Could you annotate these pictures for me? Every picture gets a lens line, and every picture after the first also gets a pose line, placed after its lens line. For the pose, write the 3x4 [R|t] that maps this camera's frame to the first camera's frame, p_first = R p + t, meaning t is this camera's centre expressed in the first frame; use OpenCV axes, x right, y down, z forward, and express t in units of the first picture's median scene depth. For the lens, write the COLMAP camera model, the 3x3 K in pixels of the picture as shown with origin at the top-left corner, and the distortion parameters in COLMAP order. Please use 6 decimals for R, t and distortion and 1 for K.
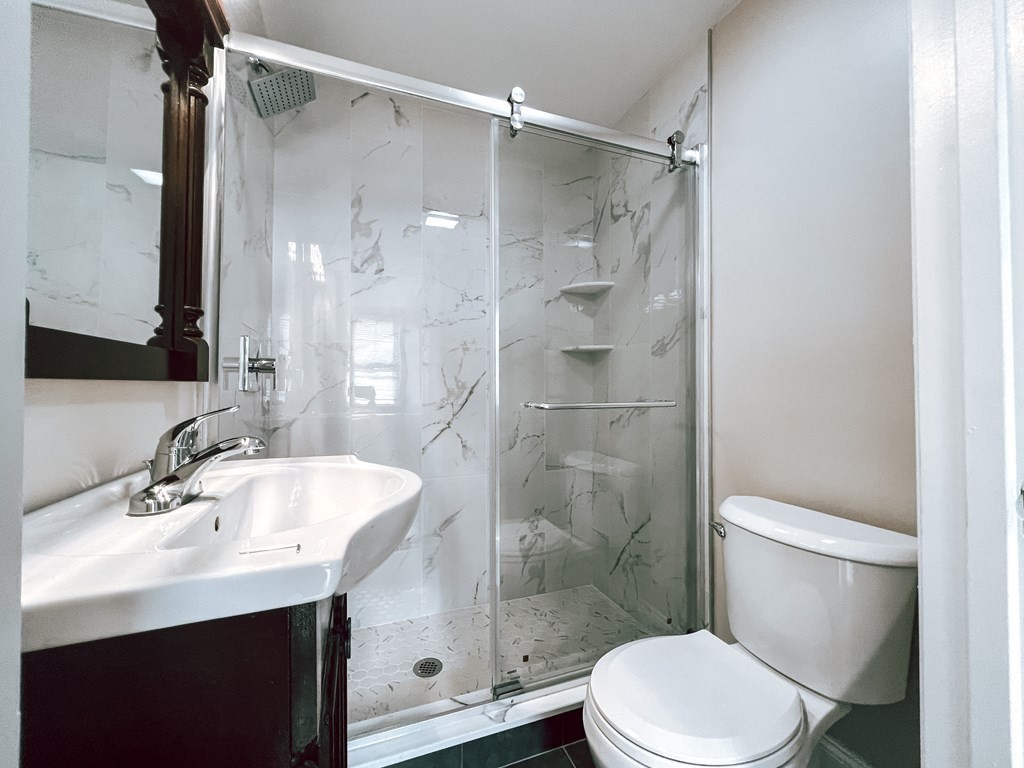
lens RADIAL K [[419.3, 0, 512.9], [0, 419.3, 384.3], [0, 0, 1]] dist [-0.000191, -0.000310]
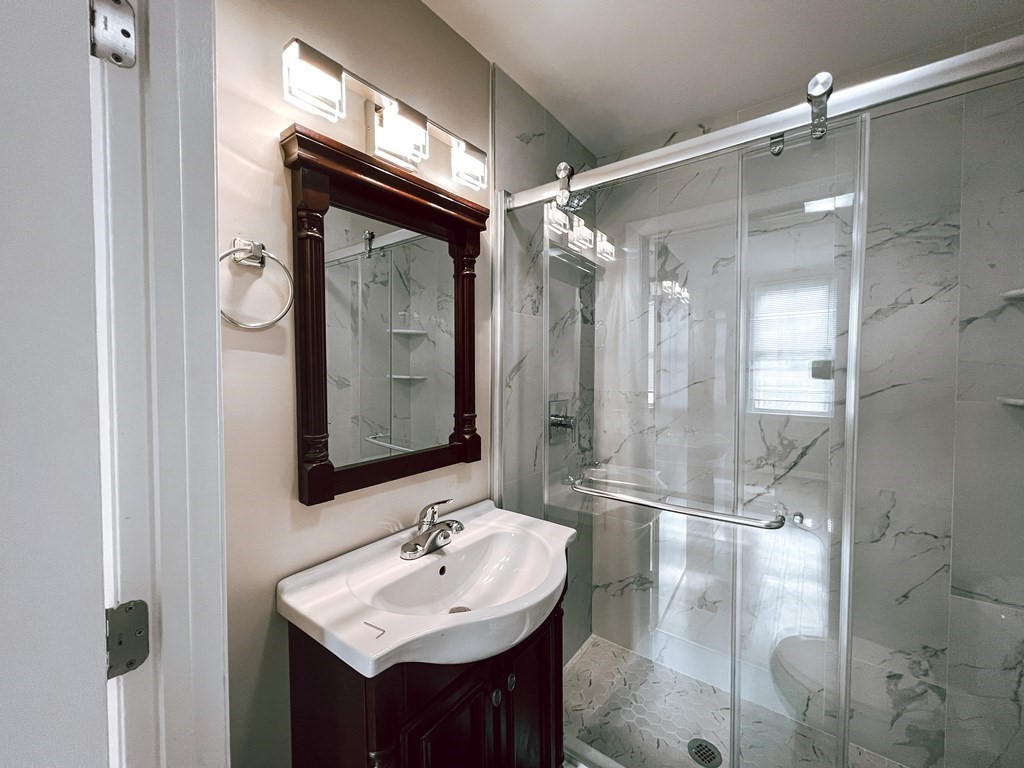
lens RADIAL K [[419.3, 0, 510.0], [0, 419.3, 379.9], [0, 0, 1]] dist [-0.000191, -0.000310]
pose [[0.531631, 0.030473, -0.846428, 0.266383], [0.013907, 0.998904, 0.044697, -0.161364], [0.846862, -0.035533, 0.530625, 0.133895]]
